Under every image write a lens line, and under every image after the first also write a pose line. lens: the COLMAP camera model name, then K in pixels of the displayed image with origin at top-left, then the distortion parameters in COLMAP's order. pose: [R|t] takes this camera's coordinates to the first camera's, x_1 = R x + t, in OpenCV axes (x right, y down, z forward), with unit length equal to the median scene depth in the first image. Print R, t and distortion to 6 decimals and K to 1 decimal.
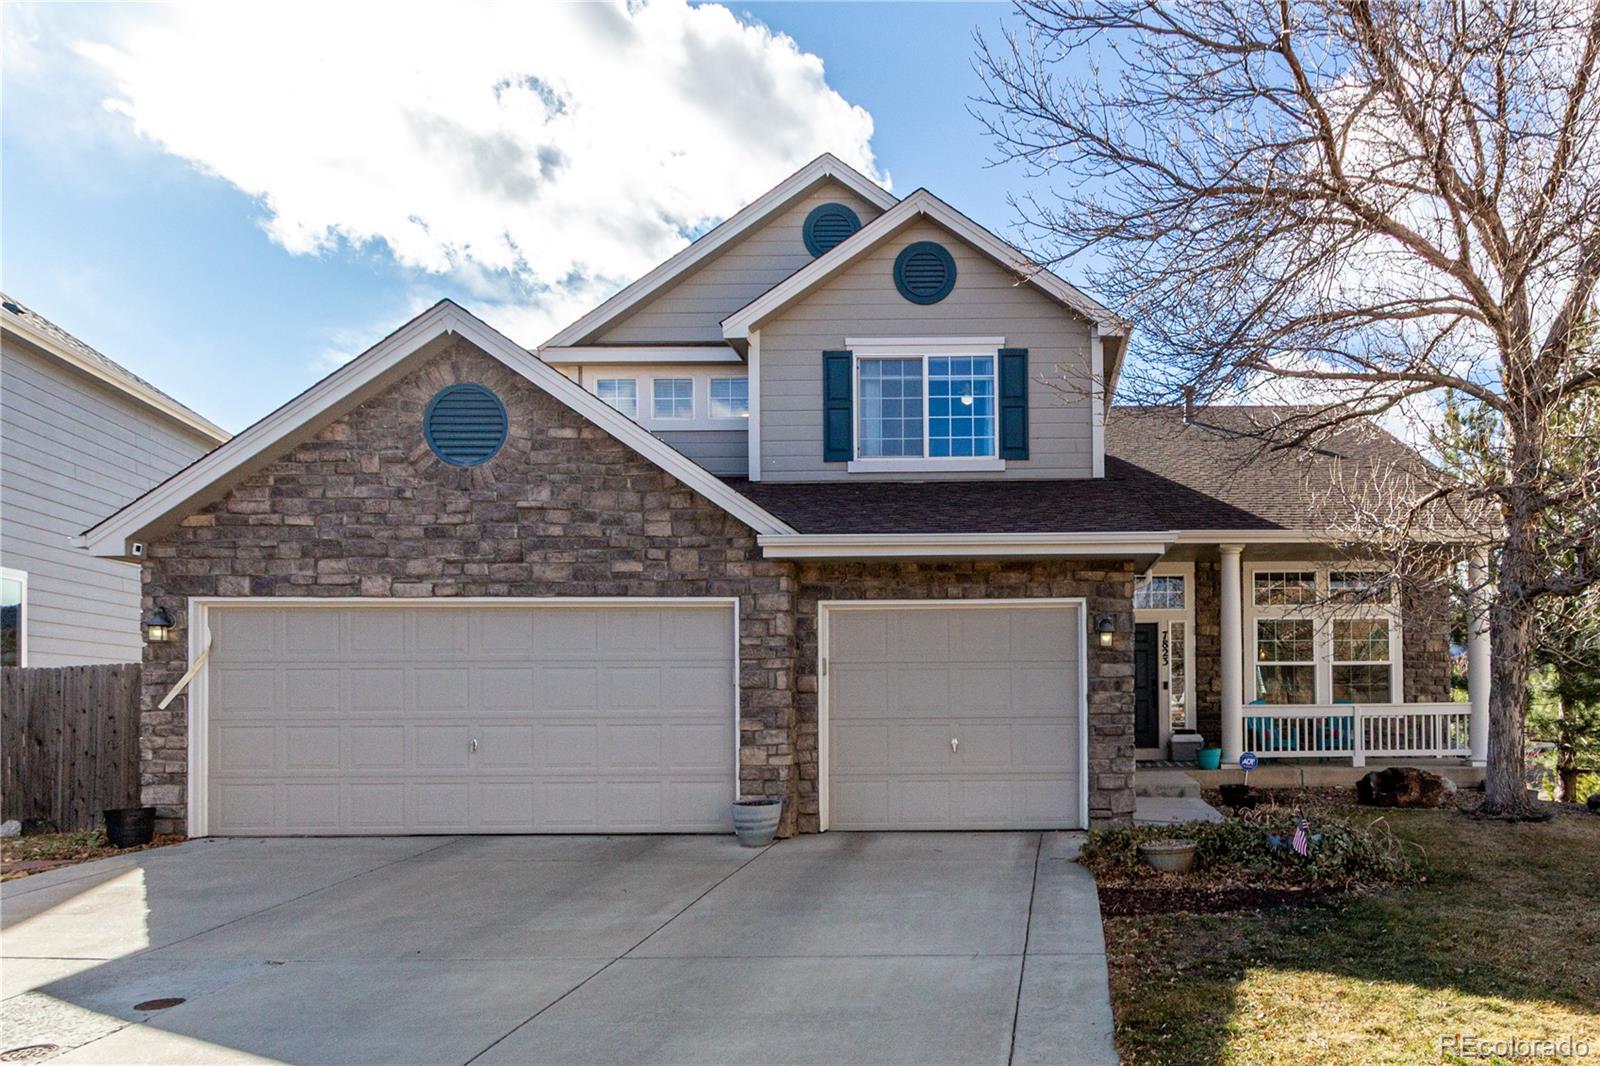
lens RADIAL K [[831.0, 0, 802.8], [0, 831.0, 541.8], [0, 0, 1]] dist [0.000218, -0.000322]
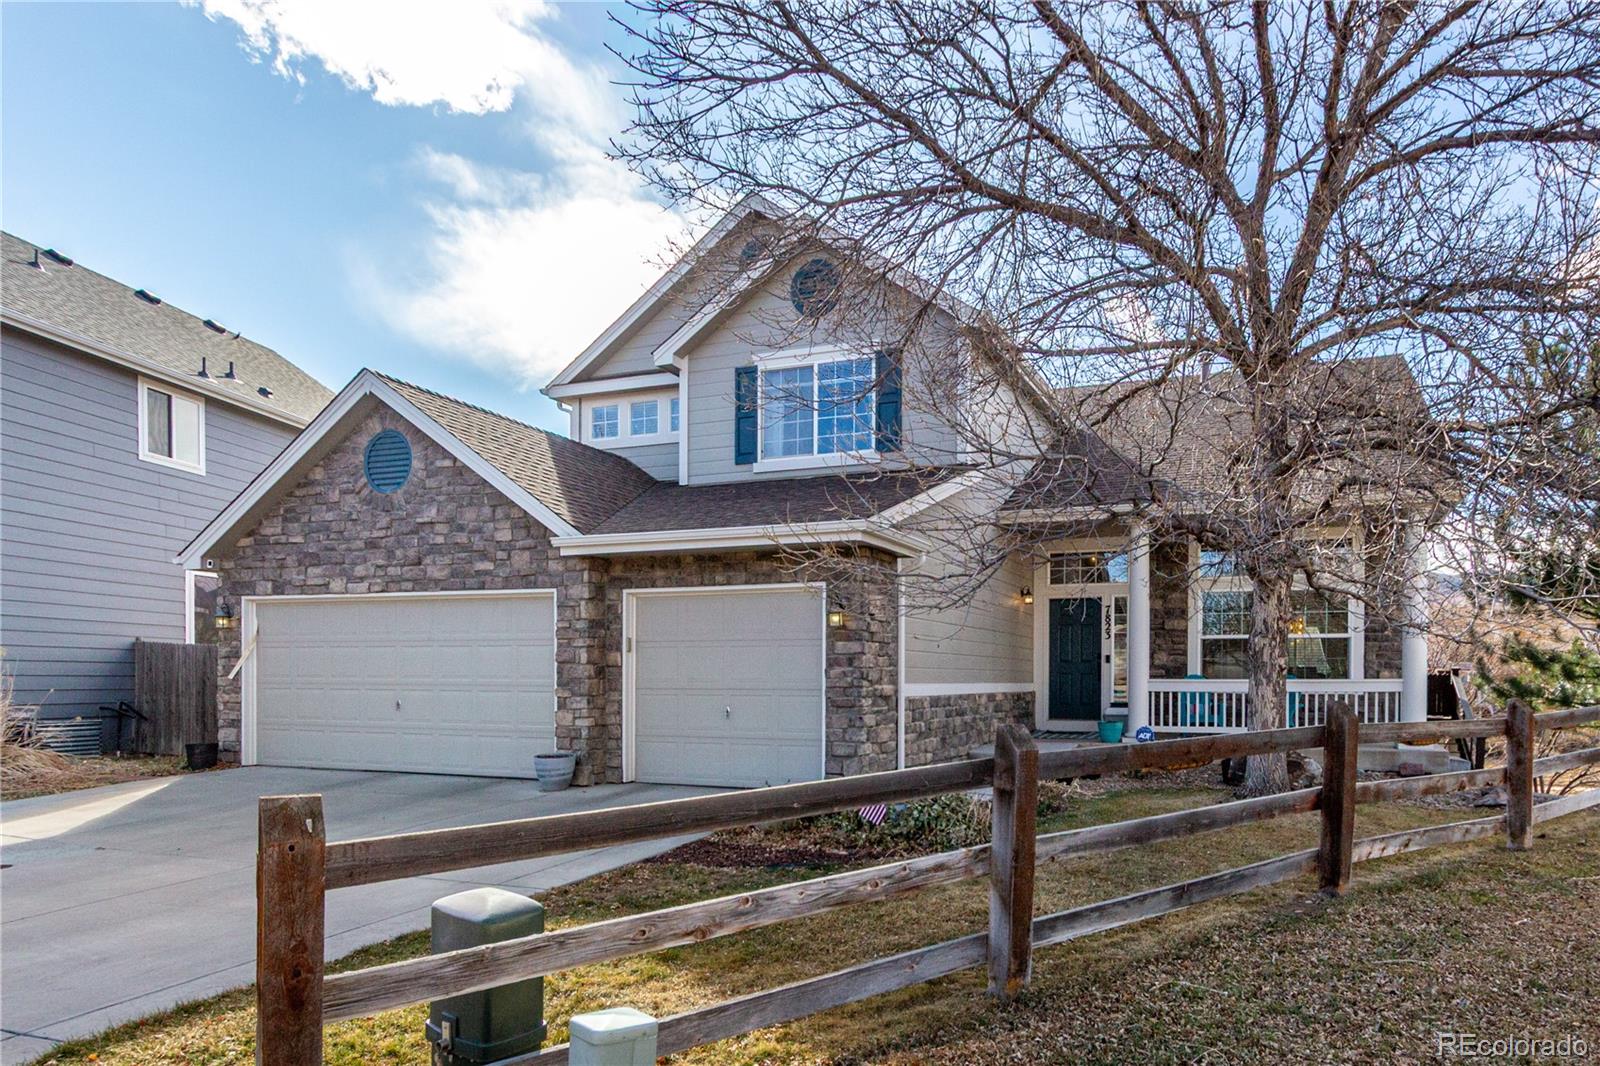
lens RADIAL K [[747.7, 0, 812.6], [0, 747.7, 539.7], [0, 0, 1]] dist [-0.001583, -0.000192]
pose [[0.961031, -0.040697, -0.273430, 0.557798], [0.045871, 0.998868, 0.012555, -0.001341], [0.272609, -0.024608, 0.961810, 0.043698]]
